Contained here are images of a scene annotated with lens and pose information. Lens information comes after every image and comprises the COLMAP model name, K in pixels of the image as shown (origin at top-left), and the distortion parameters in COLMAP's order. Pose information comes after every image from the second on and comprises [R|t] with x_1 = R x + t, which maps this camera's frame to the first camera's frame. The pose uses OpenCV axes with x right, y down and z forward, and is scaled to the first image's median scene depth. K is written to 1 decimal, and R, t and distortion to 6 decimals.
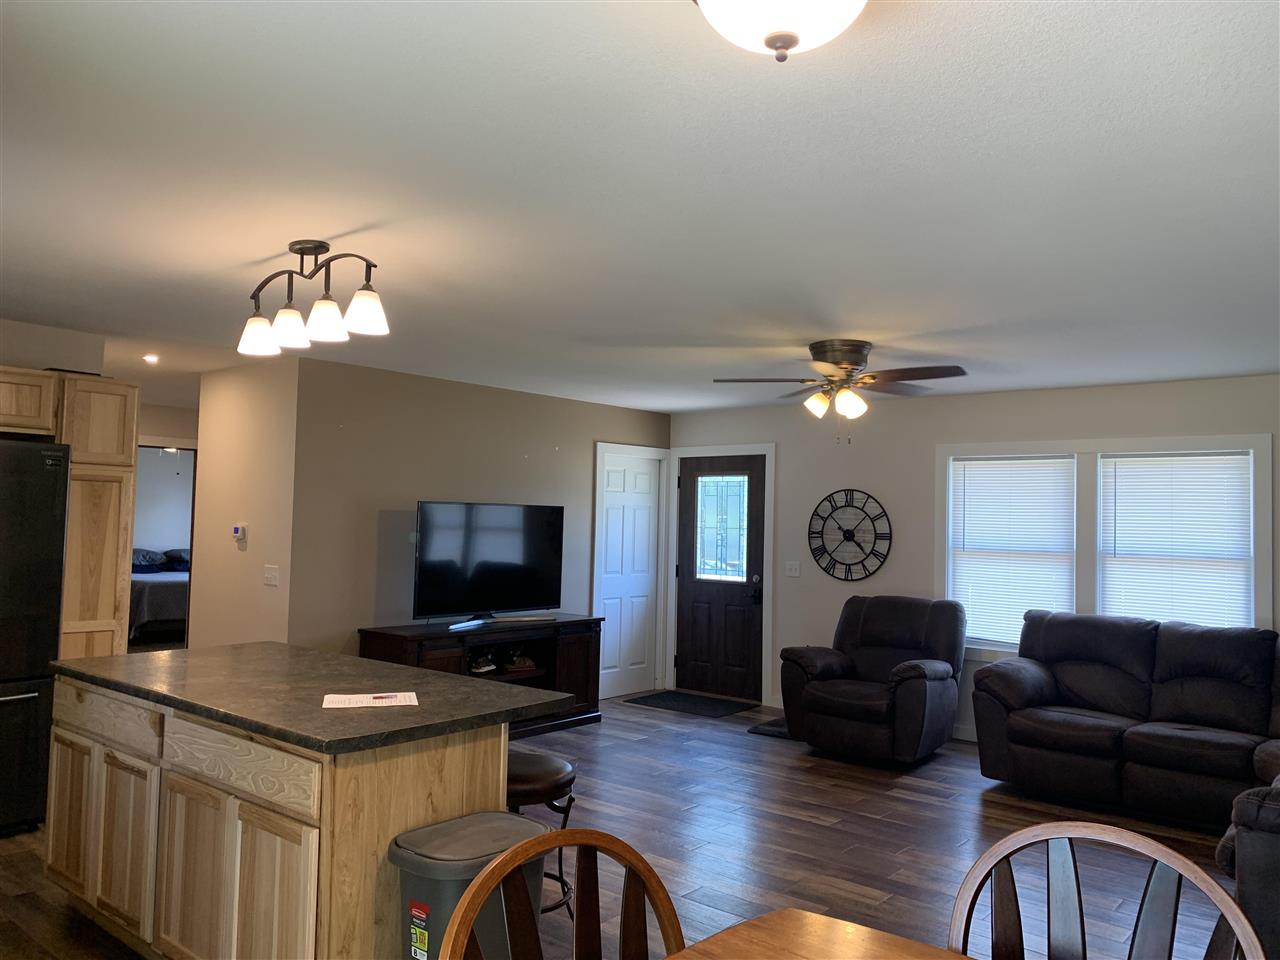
lens RADIAL K [[979.9, 0, 640.0], [0, 979.9, 480.0], [0, 0, 1]] dist [0.052688, -0.072661]
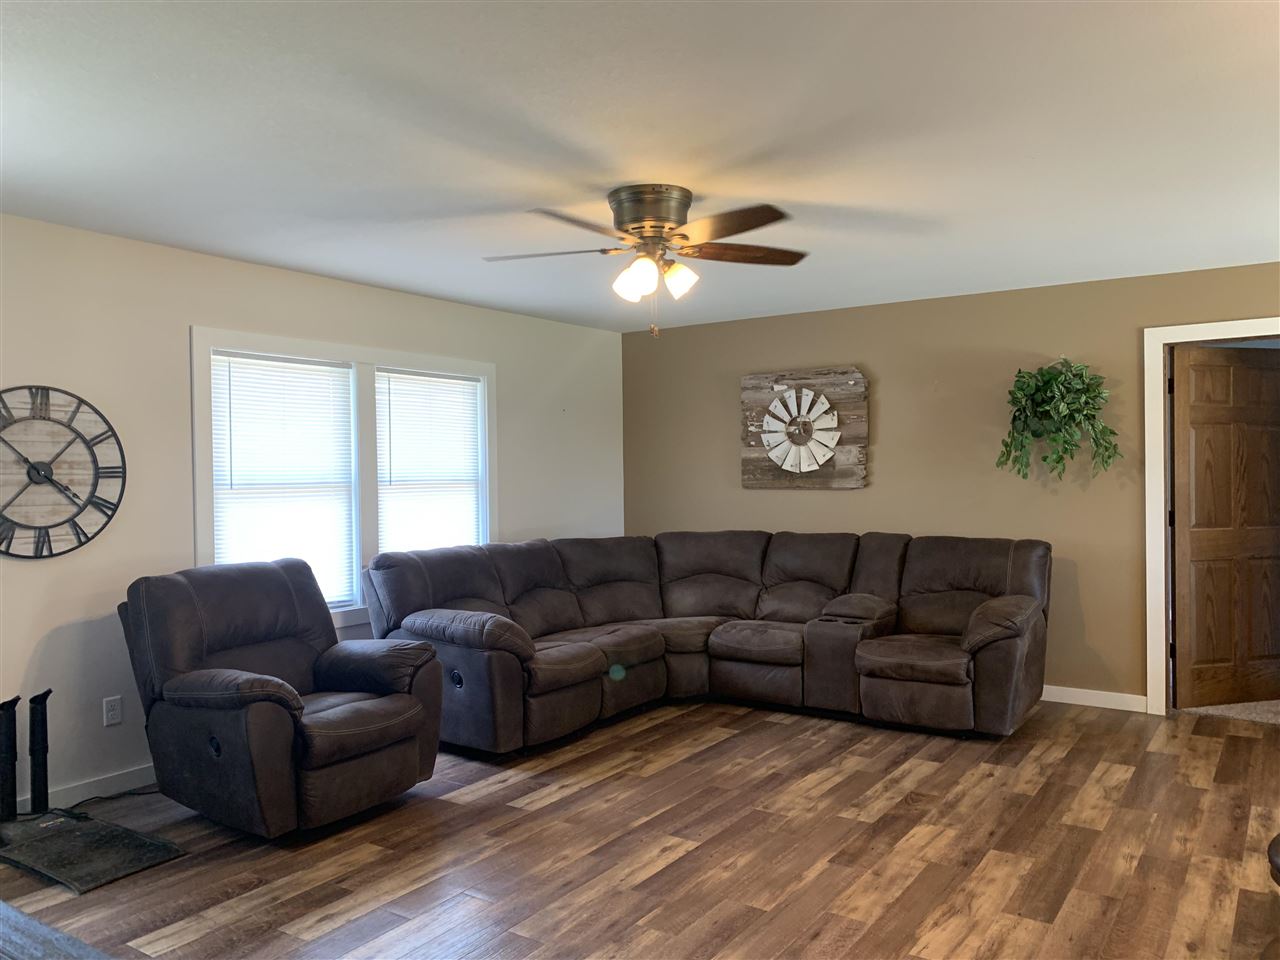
lens RADIAL K [[979.9, 0, 640.0], [0, 979.9, 480.0], [0, 0, 1]] dist [0.052688, -0.072661]
pose [[-0.100435, -0.033045, 0.994395, -0.362815], [-0.033247, 0.999002, 0.029840, 0.034155], [-0.994388, -0.030064, -0.101433, 0.748911]]
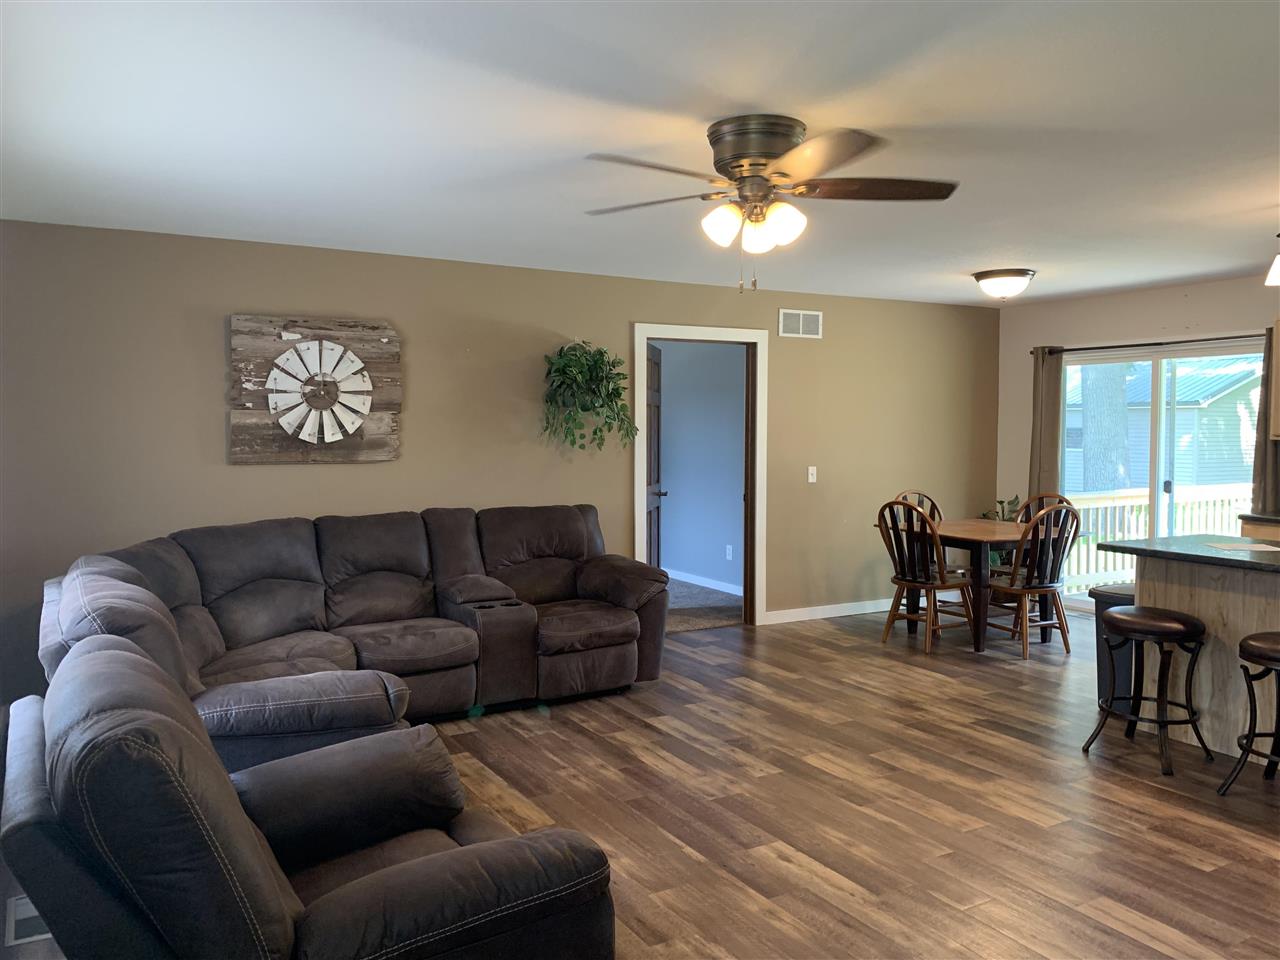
lens RADIAL K [[979.9, 0, 640.0], [0, 979.9, 480.0], [0, 0, 1]] dist [0.052688, -0.072661]
pose [[-0.942745, -0.044026, 0.330596, 0.039840], [-0.038007, 0.998973, 0.024651, 0.049531], [-0.331342, 0.010675, -0.943450, 1.130160]]
